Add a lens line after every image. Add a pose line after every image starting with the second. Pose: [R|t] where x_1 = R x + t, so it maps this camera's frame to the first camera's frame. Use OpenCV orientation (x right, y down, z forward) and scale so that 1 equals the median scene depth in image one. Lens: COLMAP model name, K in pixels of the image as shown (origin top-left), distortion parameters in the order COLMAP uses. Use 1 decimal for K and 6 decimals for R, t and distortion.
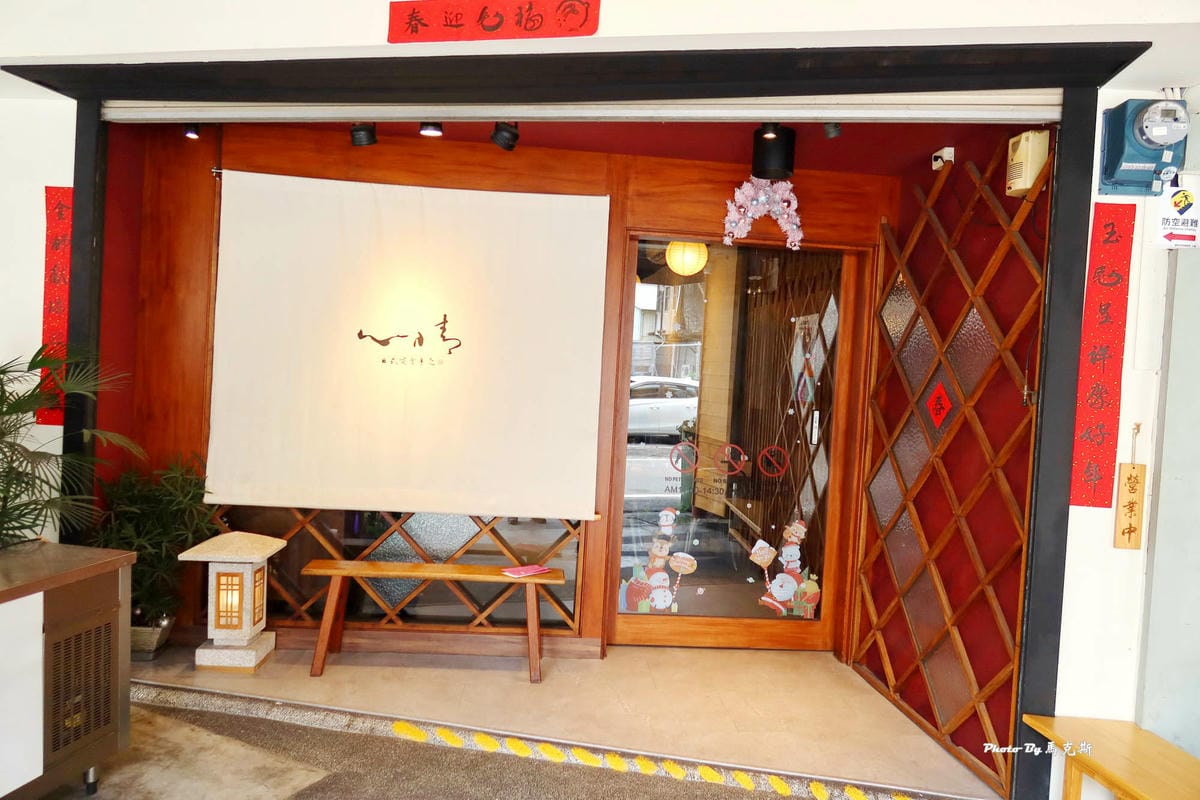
lens RADIAL K [[857.8, 0, 600.0], [0, 857.8, 400.0], [0, 0, 1]] dist [-0.029220, 0.029551]
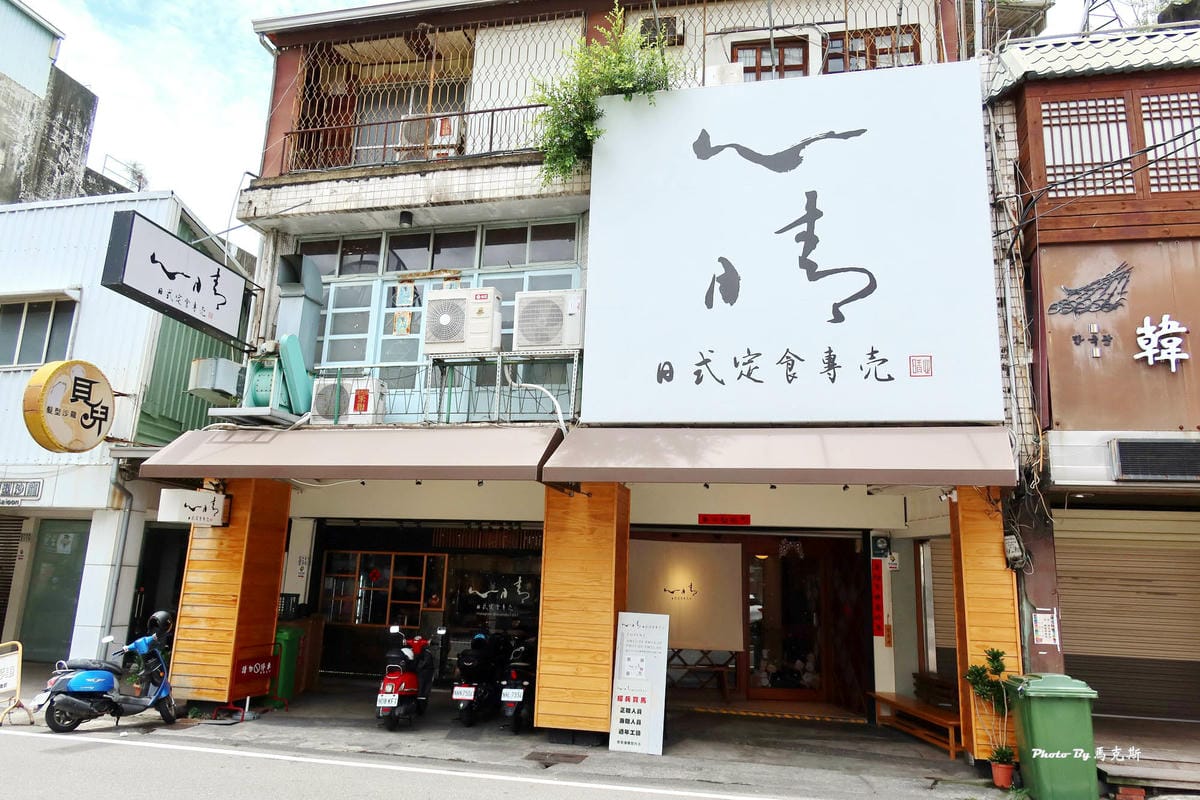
lens RADIAL K [[857.8, 0, 600.0], [0, 857.8, 400.0], [0, 0, 1]] dist [-0.029220, 0.029551]
pose [[0.998746, -0.022720, -0.044613, -0.329140], [0.011294, 0.970371, -0.241356, 0.002301], [0.048775, 0.240550, 0.969410, -2.018046]]
